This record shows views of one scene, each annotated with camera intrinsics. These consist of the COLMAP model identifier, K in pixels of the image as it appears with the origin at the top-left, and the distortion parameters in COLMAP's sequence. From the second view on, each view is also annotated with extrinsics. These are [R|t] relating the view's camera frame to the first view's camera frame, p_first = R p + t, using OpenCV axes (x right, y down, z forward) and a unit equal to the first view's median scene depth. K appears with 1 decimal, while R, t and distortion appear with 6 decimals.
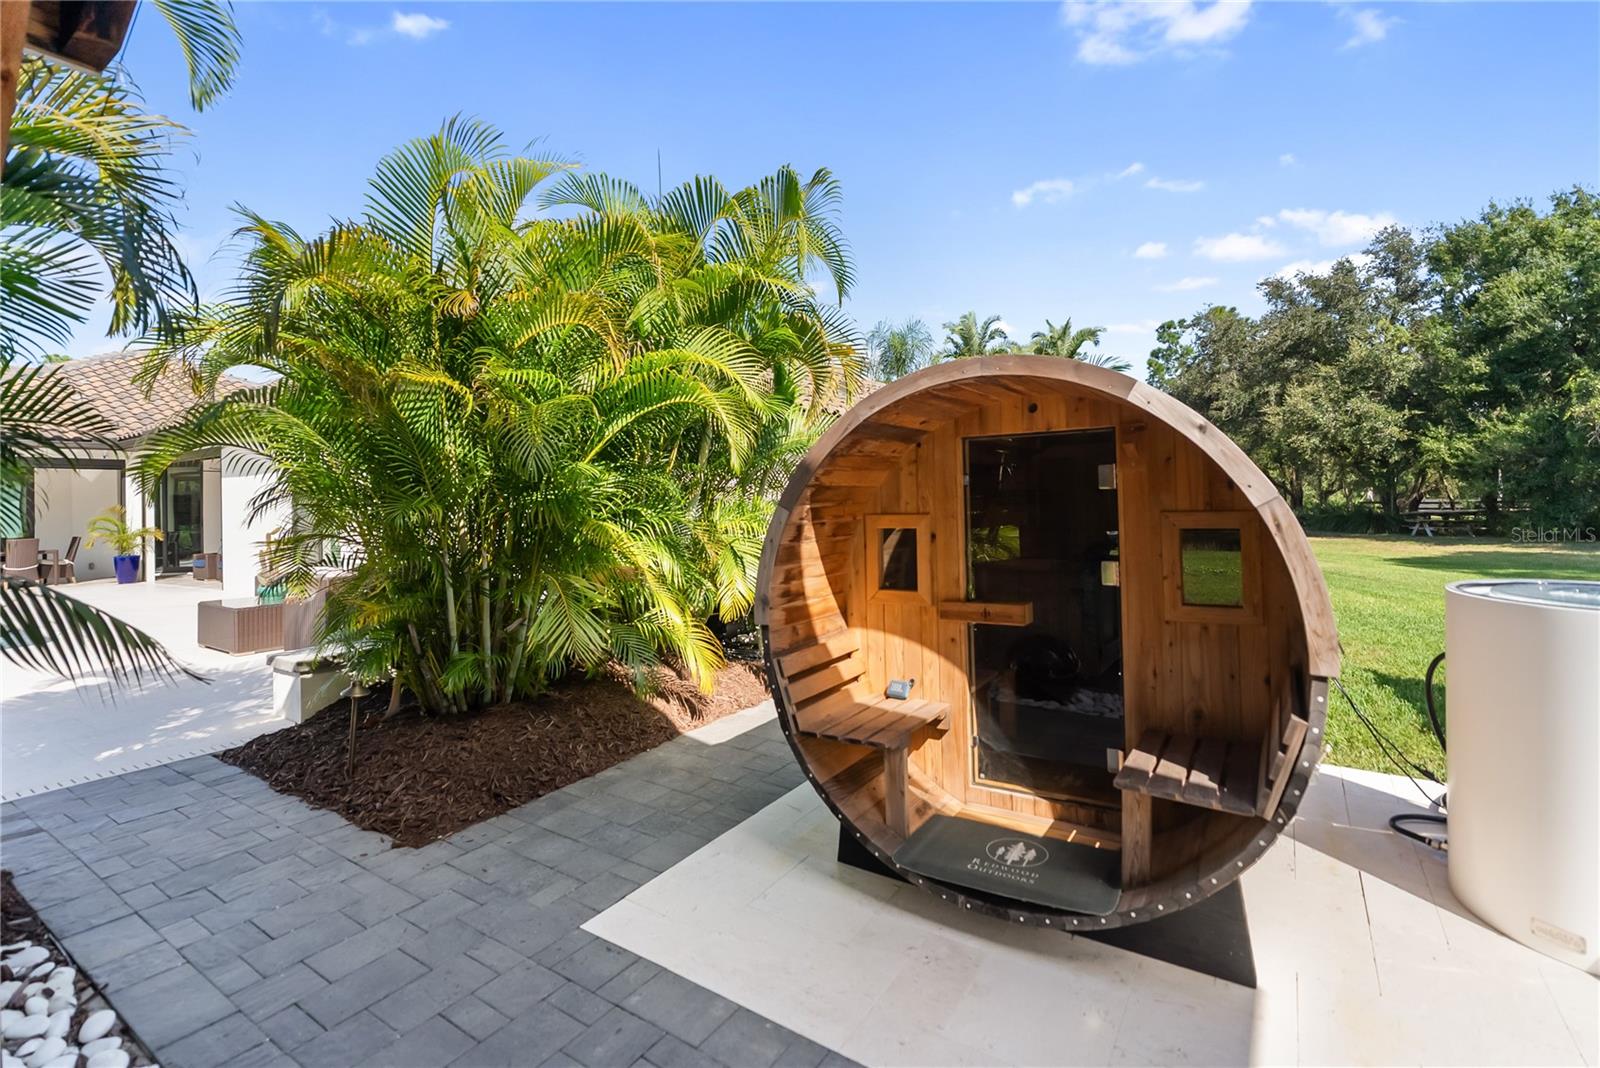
lens RADIAL K [[733.6, 0, 784.4], [0, 733.6, 485.5], [0, 0, 1]] dist [-0.003144, 0.001412]
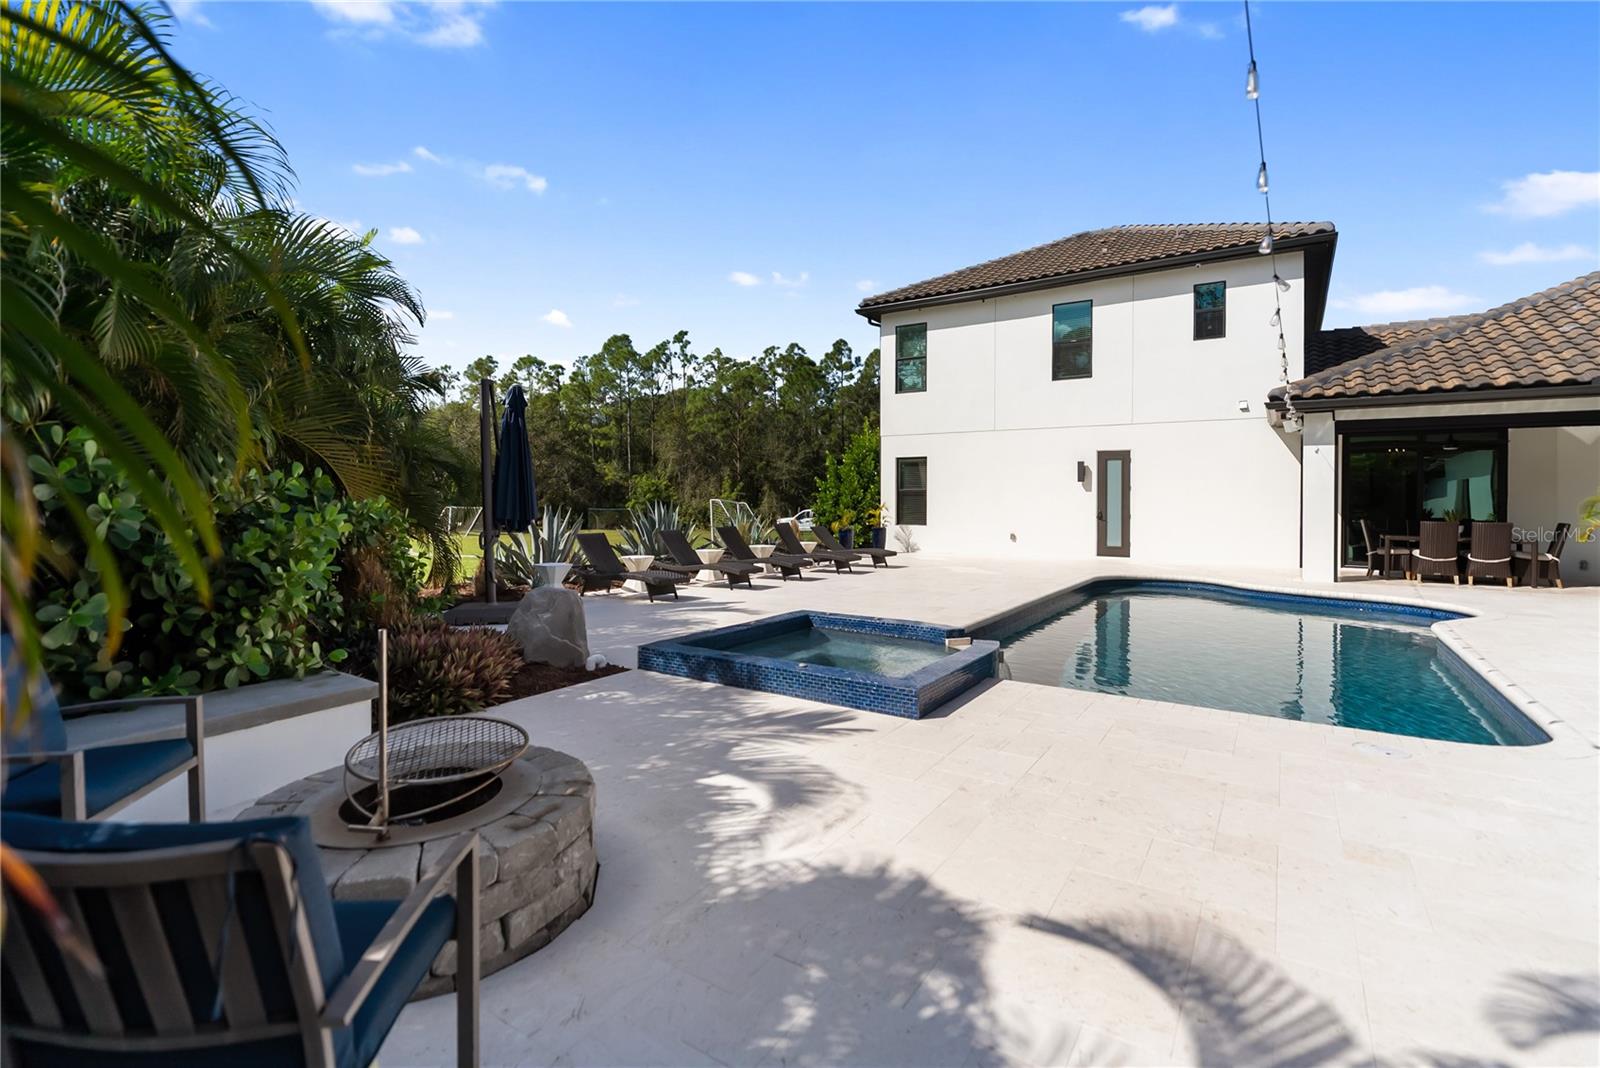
lens RADIAL K [[733.6, 0, 793.3], [0, 733.6, 505.6], [0, 0, 1]] dist [-0.003144, 0.001412]
pose [[0.003165, 0.041798, -0.999121, -0.256353], [0.019377, 0.998936, 0.041852, 0.008285], [0.999807, -0.019493, 0.002352, 0.247349]]
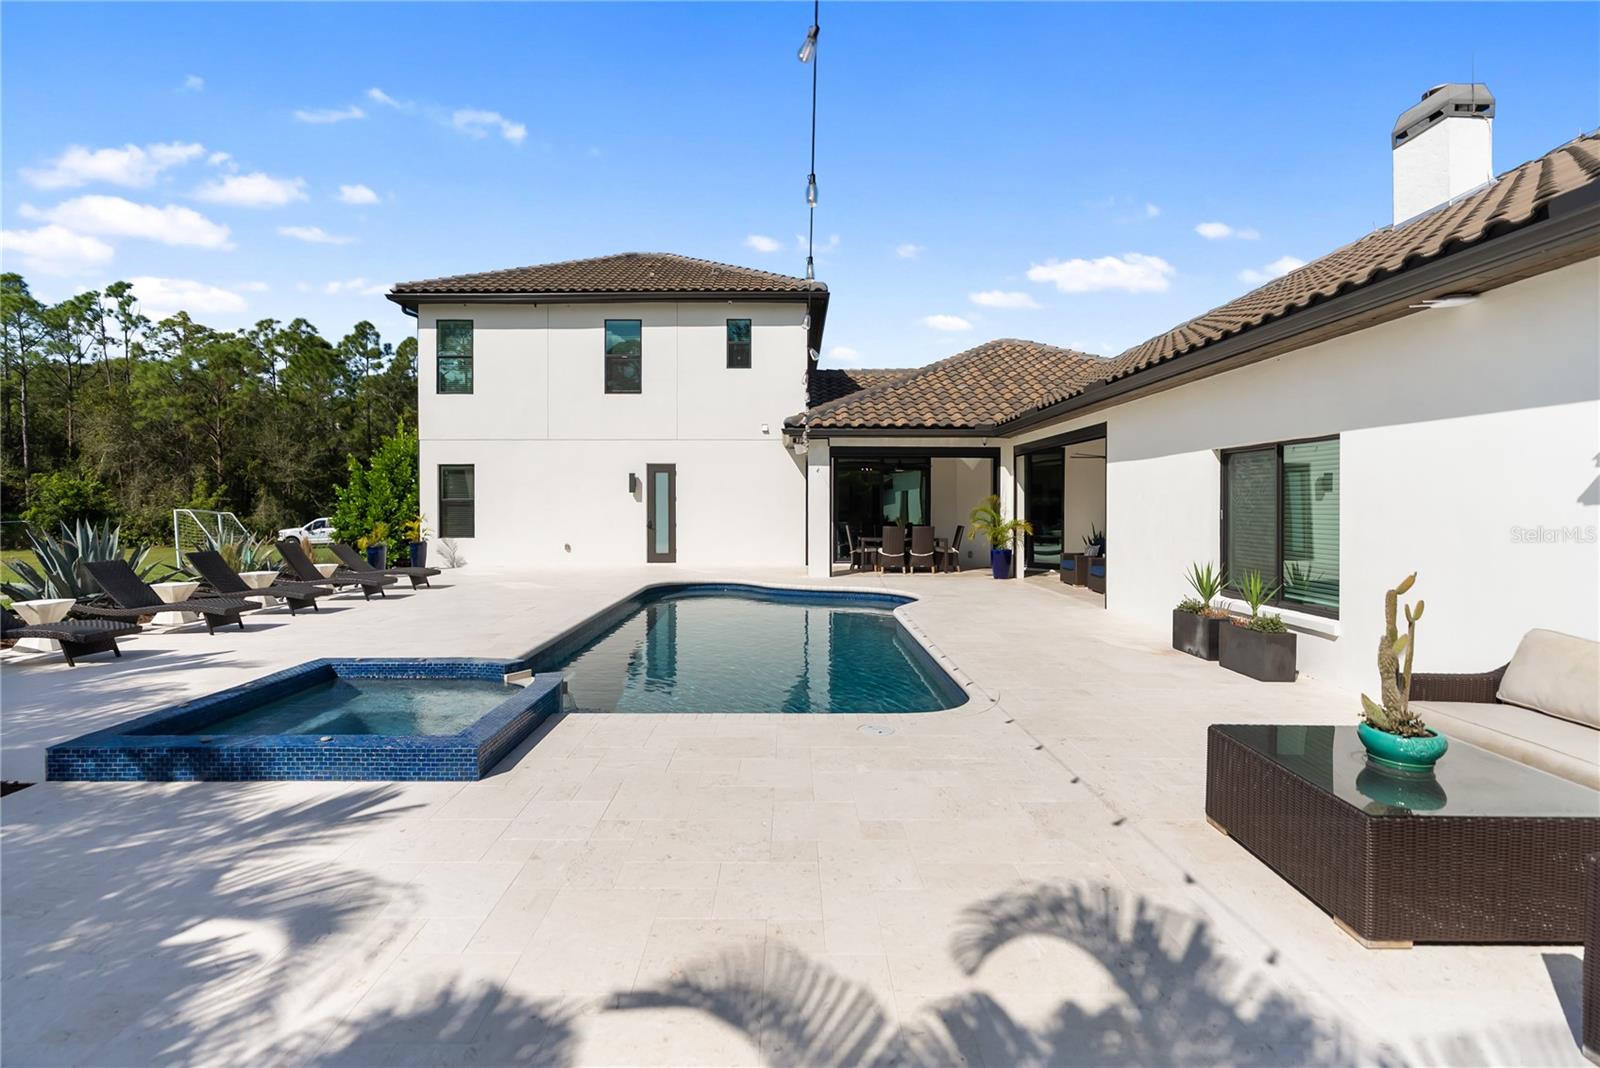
lens RADIAL K [[733.6, 0, 784.9], [0, 733.6, 512.2], [0, 0, 1]] dist [-0.003144, 0.001412]
pose [[0.553110, 0.042404, -0.832028, -0.265227], [0.000796, 0.998677, 0.051426, -0.000112], [0.833108, -0.029106, 0.552345, 0.245771]]
